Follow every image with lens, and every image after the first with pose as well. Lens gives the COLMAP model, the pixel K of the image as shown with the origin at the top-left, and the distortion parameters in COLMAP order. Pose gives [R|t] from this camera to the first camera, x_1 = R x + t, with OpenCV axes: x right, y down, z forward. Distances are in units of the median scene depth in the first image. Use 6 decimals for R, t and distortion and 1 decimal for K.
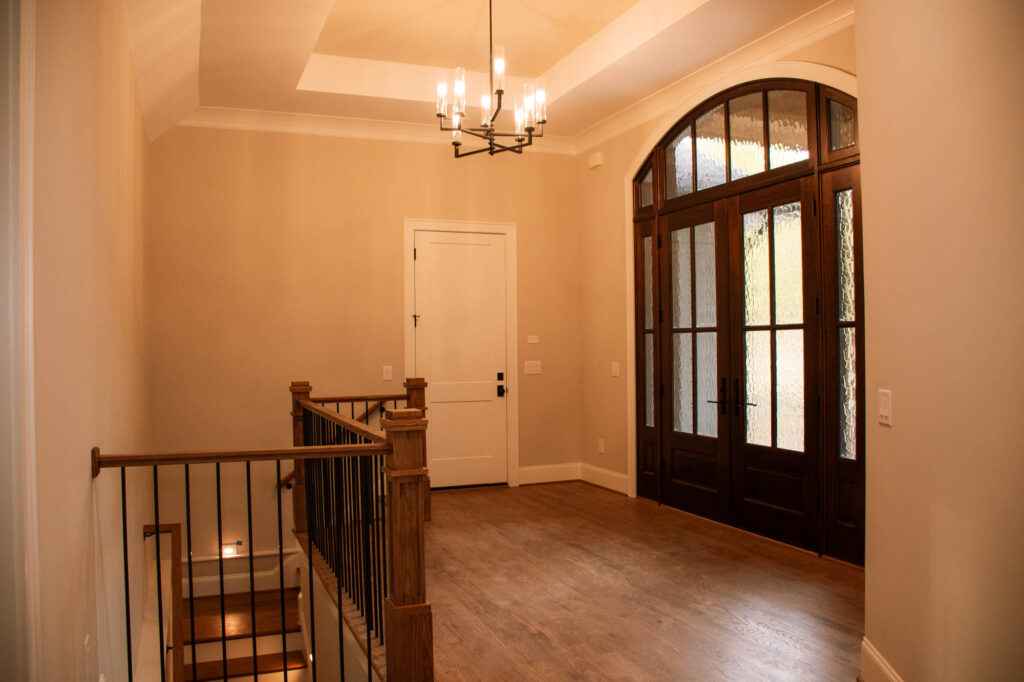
lens RADIAL K [[818.0, 0, 512.0], [0, 818.0, 341.0], [0, 0, 1]] dist [-0.162876, 0.120739]
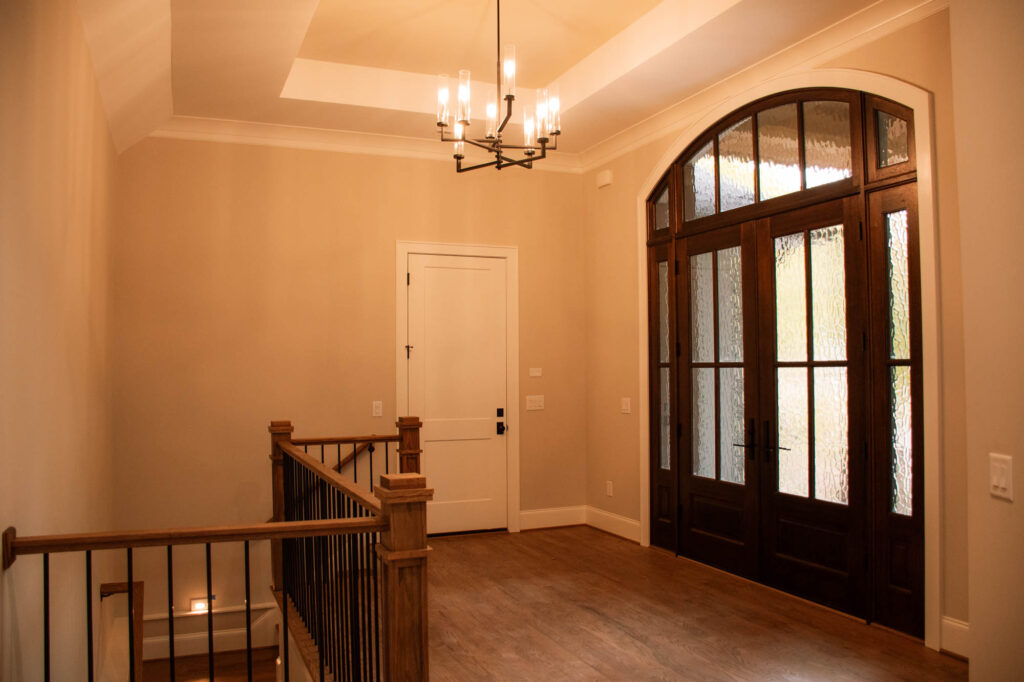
lens RADIAL K [[818.0, 0, 512.0], [0, 818.0, 341.0], [0, 0, 1]] dist [-0.162876, 0.120739]
pose [[0.999854, 0.004680, 0.016440, -0.023089], [-0.004223, 0.999607, -0.027721, -0.016444], [-0.016563, 0.027648, 0.999480, 0.111968]]
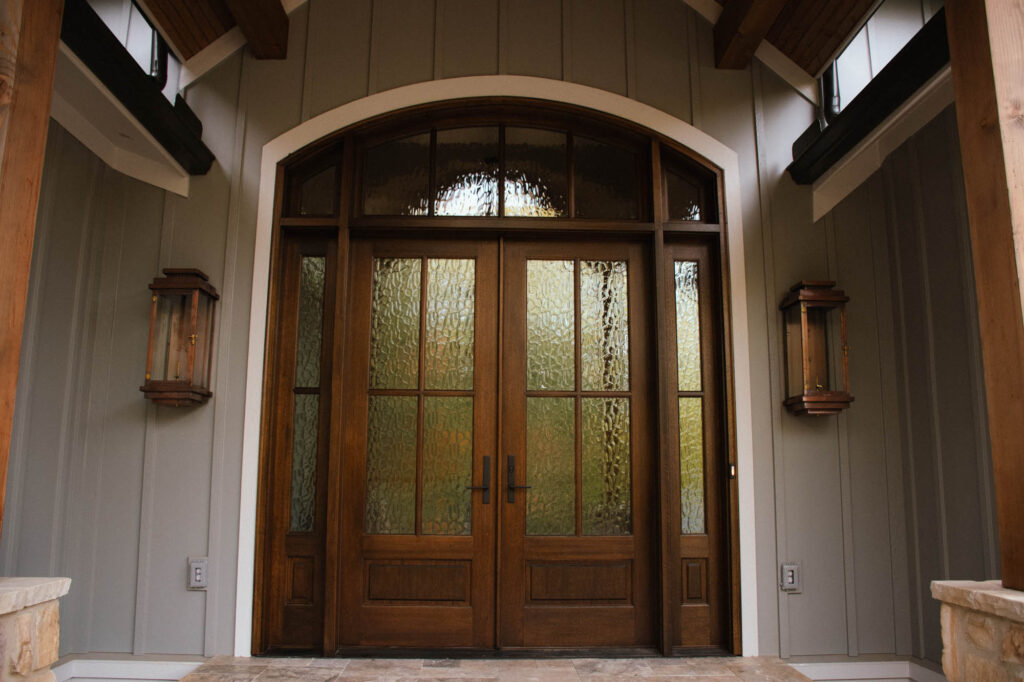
lens RADIAL K [[818.0, 0, 512.0], [0, 818.0, 341.0], [0, 0, 1]] dist [-0.162876, 0.120739]
pose [[0.344513, 0.129378, 0.929824, -0.509322], [-0.009678, 0.990895, -0.134290, 0.039182], [-0.938732, 0.037266, 0.342628, 0.774417]]
